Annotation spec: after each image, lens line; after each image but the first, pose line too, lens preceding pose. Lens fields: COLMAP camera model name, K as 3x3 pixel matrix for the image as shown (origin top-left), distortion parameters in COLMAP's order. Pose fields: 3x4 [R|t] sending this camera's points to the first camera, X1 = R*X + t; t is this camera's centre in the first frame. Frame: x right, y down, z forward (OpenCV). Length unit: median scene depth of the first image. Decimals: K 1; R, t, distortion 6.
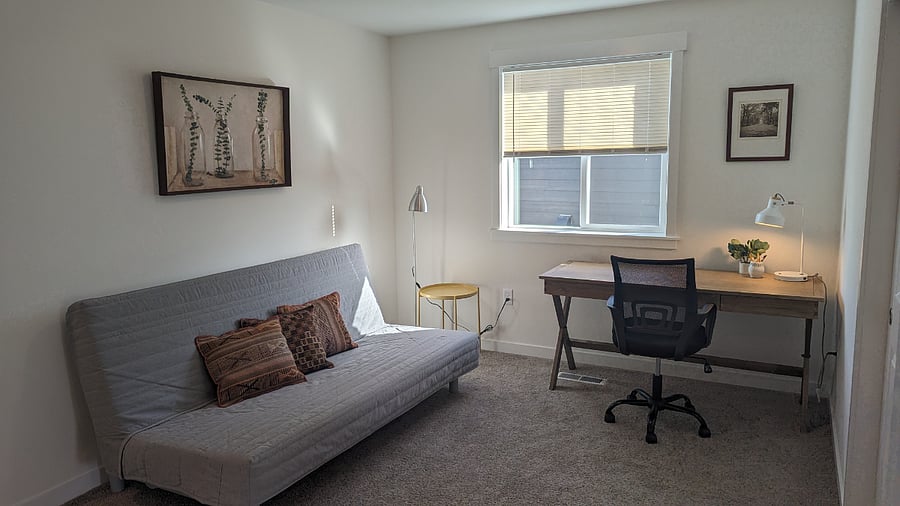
lens RADIAL K [[639.1, 0, 452.8], [0, 639.1, 250.7], [0, 0, 1]] dist [0.049015, -0.008916]
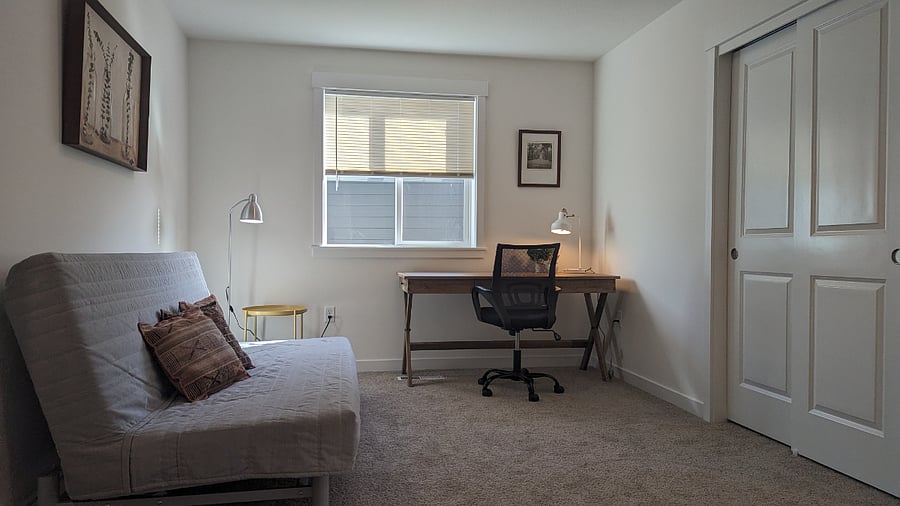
lens RADIAL K [[639.1, 0, 453.2], [0, 639.1, 253.2], [0, 0, 1]] dist [0.049015, -0.008916]
pose [[0.786835, 0.016631, 0.616939, -0.461702], [0.073444, 0.990010, -0.120357, 0.136655], [-0.612777, 0.140012, 0.777754, 0.120387]]
